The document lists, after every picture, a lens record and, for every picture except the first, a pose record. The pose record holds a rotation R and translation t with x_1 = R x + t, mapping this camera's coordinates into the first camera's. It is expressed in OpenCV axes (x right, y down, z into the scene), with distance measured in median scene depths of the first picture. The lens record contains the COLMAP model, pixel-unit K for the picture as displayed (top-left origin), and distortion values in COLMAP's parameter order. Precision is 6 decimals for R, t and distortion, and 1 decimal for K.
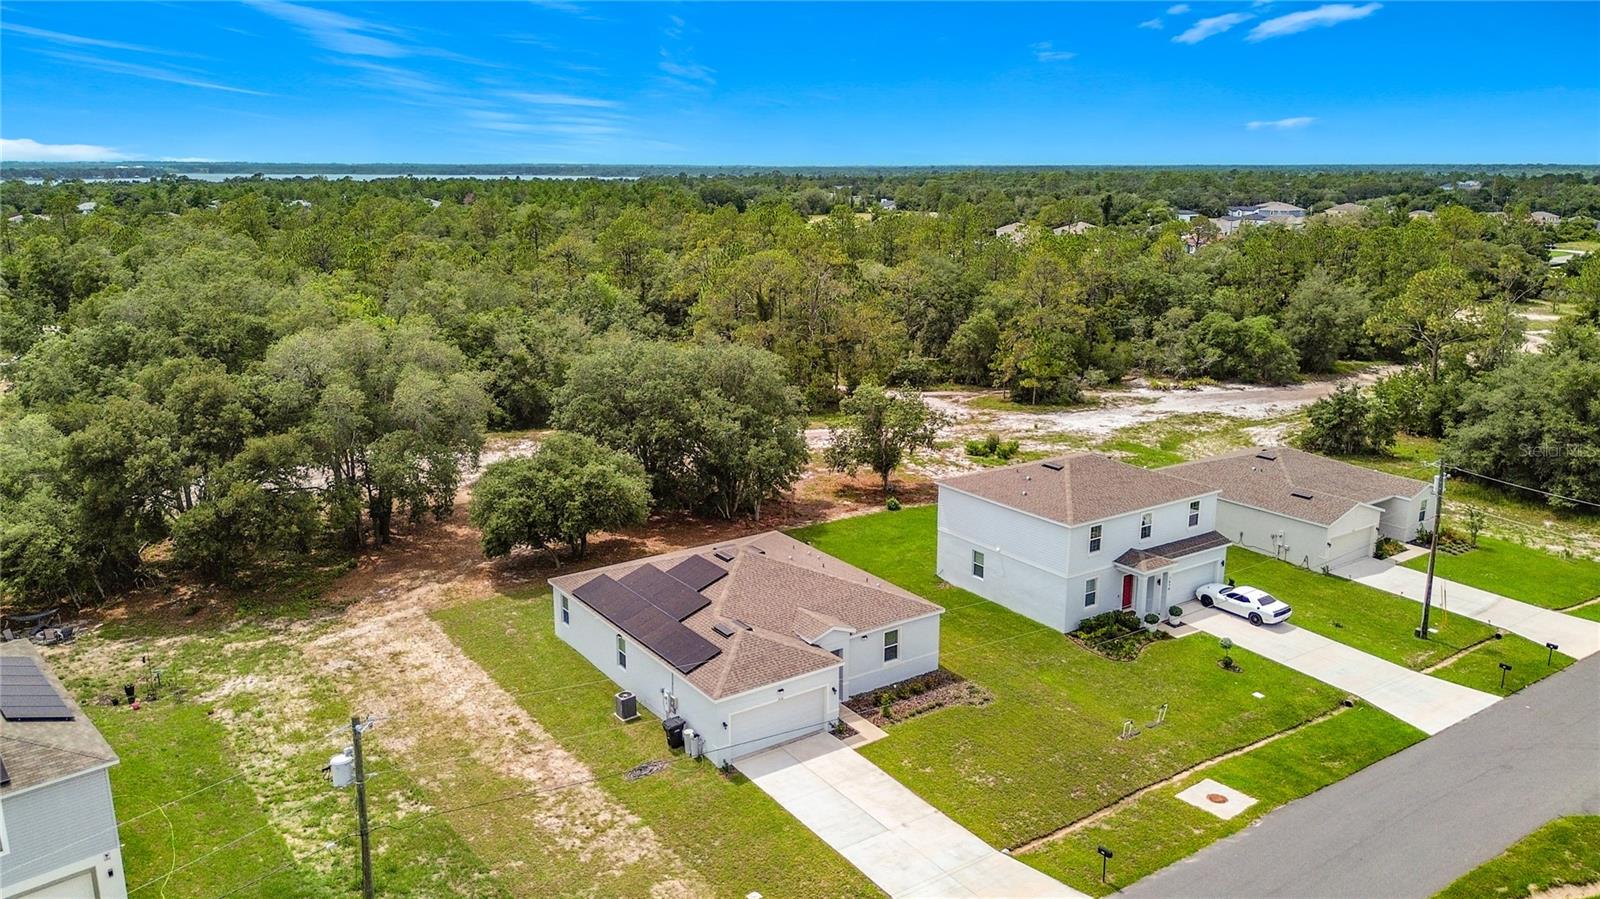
lens RADIAL K [[1155.2, 0, 793.9], [0, 1155.2, 450.5], [0, 0, 1]] dist [0.054761, -0.061275]
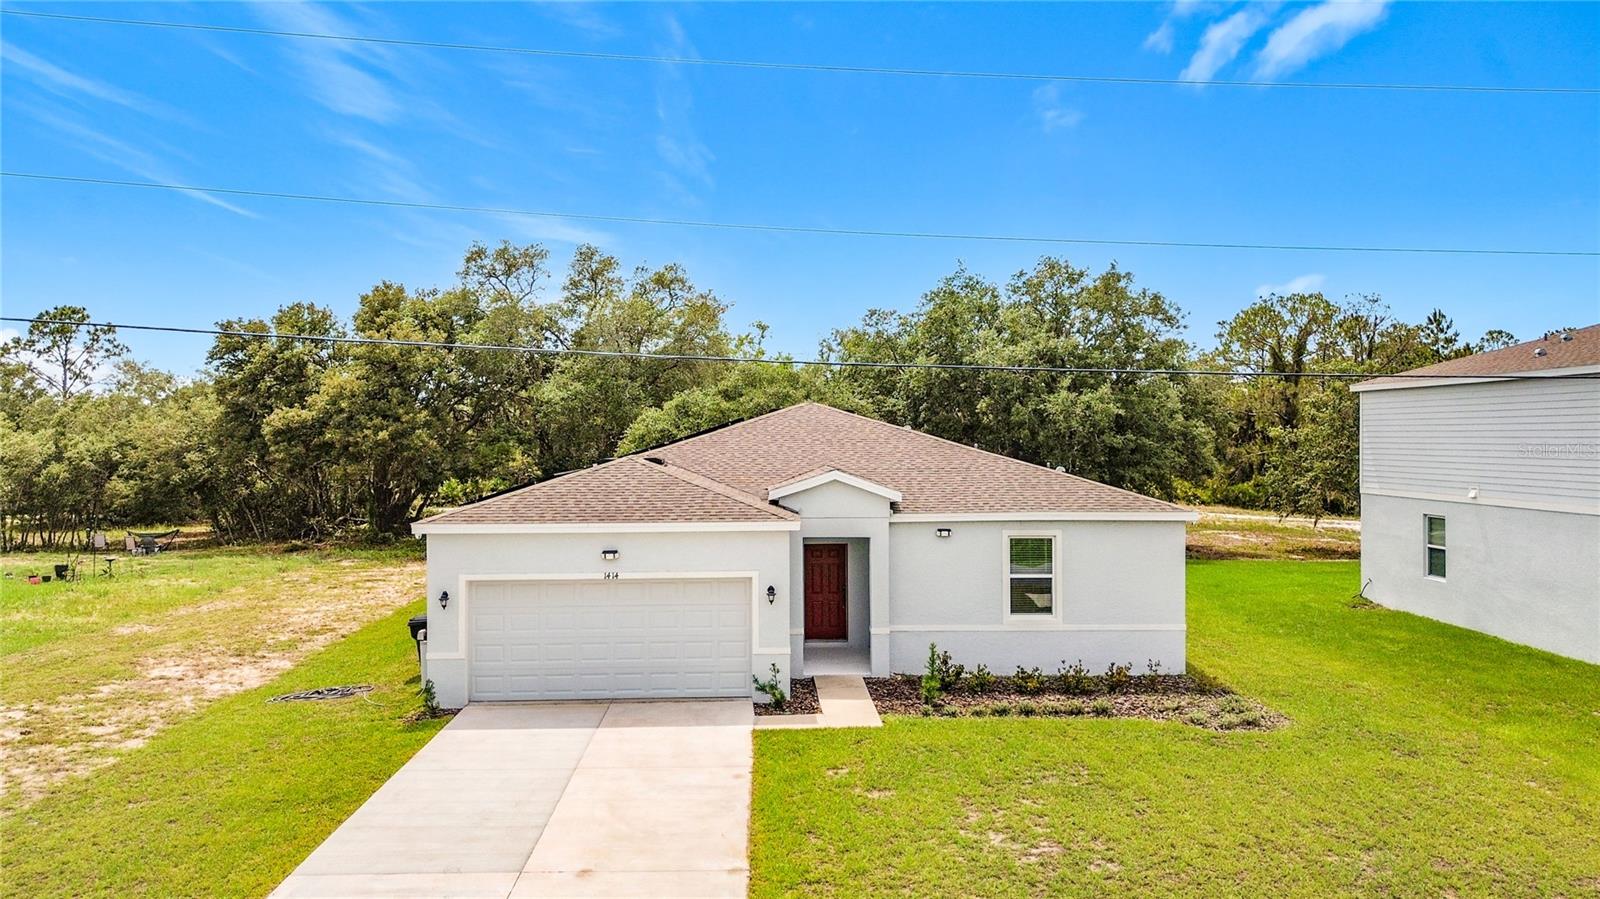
lens RADIAL K [[1147.6, 0, 800.0], [0, 1147.6, 449.5], [0, 0, 1]] dist [0.051764, -0.000476]
pose [[0.845204, 0.000509, -0.534444, 0.204997], [-0.122770, 0.973442, -0.193230, 0.189660], [0.520152, 0.228933, 0.822819, 0.541979]]
